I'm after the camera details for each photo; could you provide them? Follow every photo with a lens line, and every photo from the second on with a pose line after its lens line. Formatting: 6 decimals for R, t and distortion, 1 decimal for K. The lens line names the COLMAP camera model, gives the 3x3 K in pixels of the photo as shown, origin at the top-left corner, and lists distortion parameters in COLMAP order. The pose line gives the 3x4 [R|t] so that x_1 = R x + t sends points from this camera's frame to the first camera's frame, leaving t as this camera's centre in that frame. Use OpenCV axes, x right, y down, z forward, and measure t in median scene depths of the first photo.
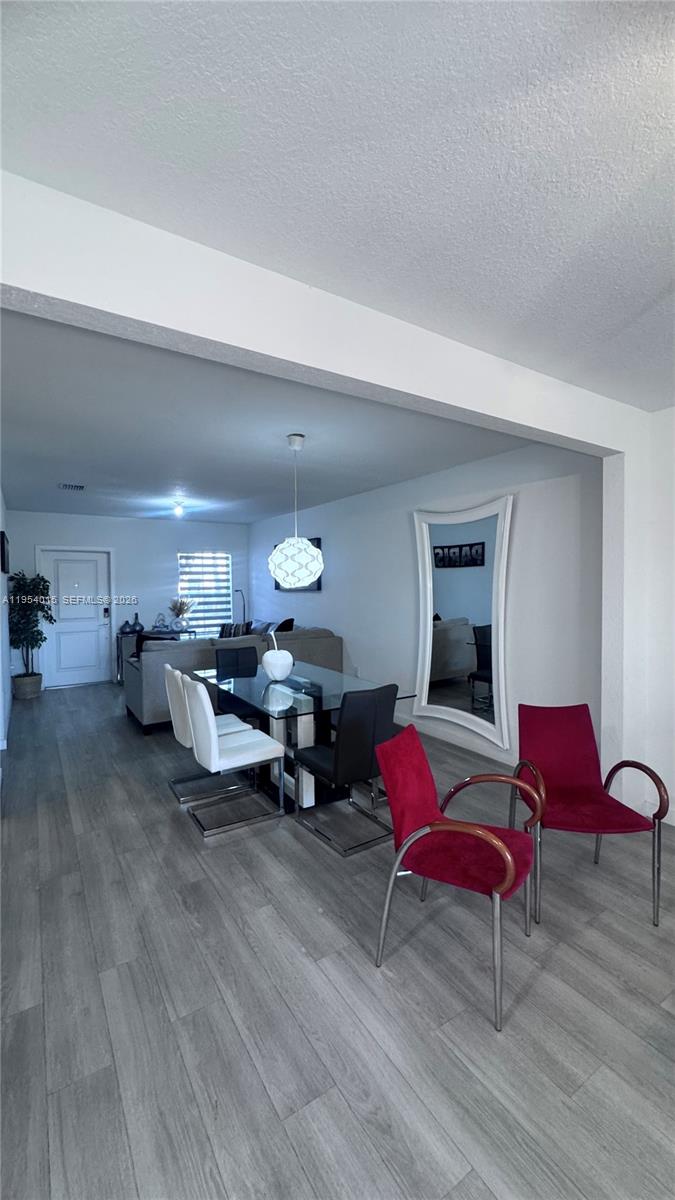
lens RADIAL K [[481.6, 0, 332.9], [0, 481.6, 597.9], [0, 0, 1]] dist [-0.000805, -0.000297]
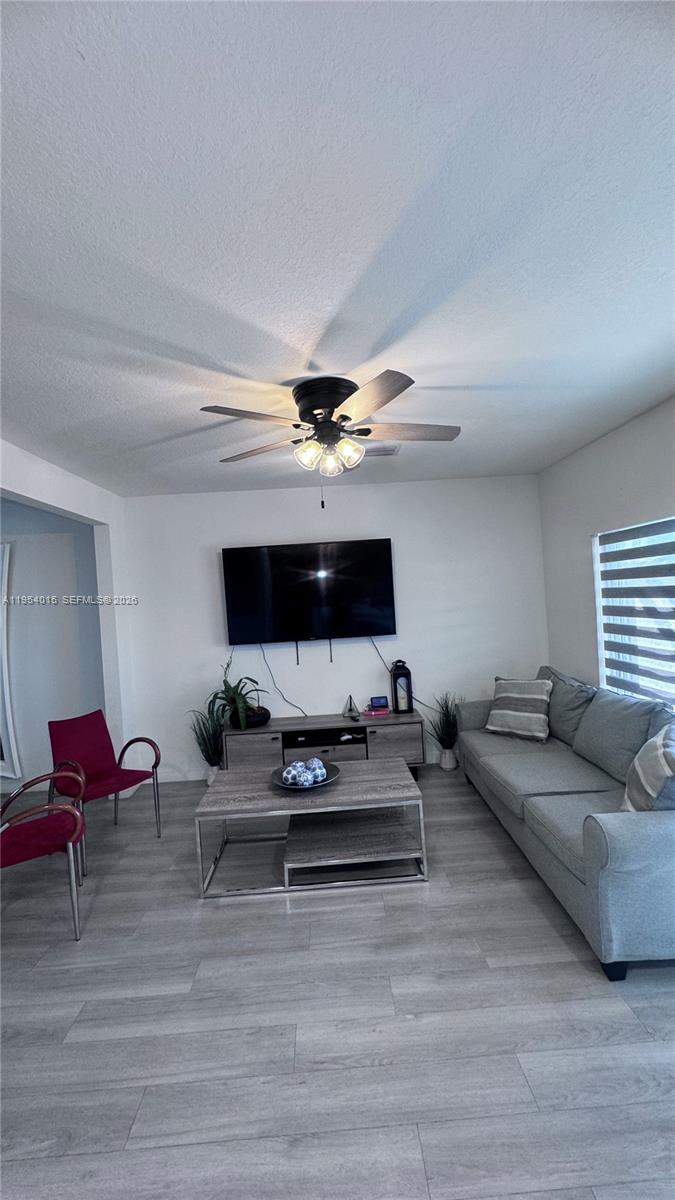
lens RADIAL K [[481.6, 0, 338.9], [0, 481.6, 601.9], [0, 0, 1]] dist [-0.000805, -0.000297]
pose [[0.510168, -0.030742, 0.859525, -0.408494], [0.081591, 0.996584, -0.012784, -0.013896], [-0.856196, 0.076652, 0.510933, -0.414242]]
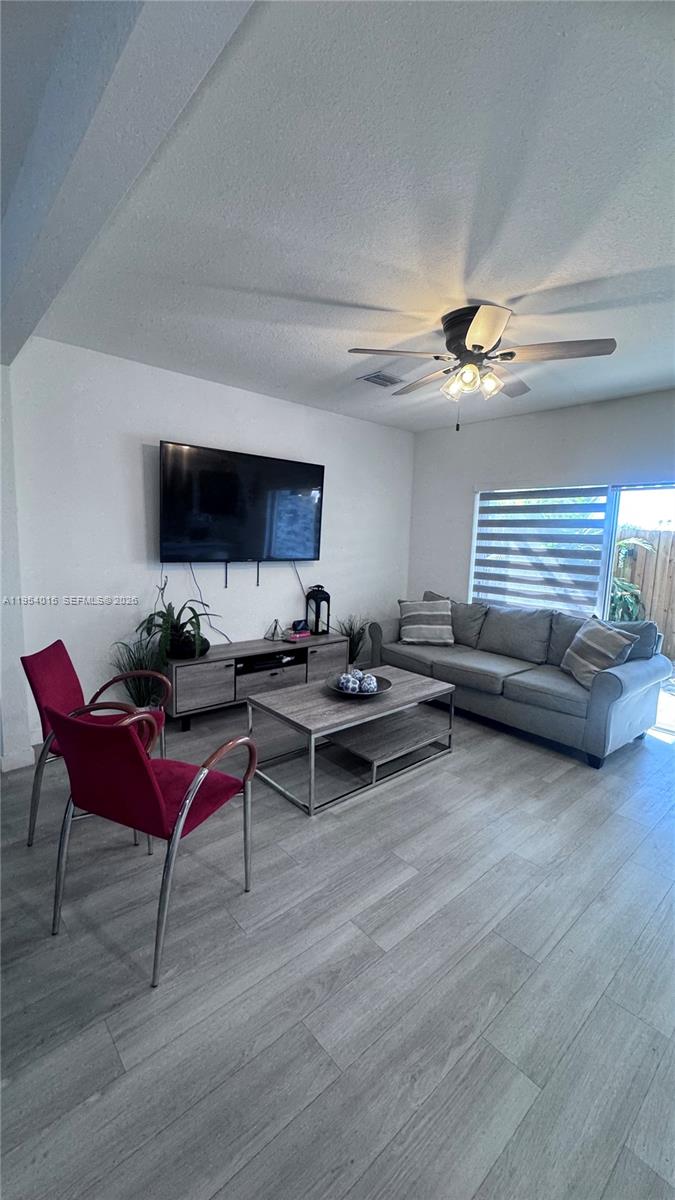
lens RADIAL K [[481.6, 0, 343.1], [0, 481.6, 600.6], [0, 0, 1]] dist [-0.000805, -0.000297]
pose [[-0.164184, -0.126167, 0.978328, -0.693370], [-0.003321, 0.991852, 0.127353, 0.028978], [-0.986424, 0.017661, -0.163265, 0.854791]]
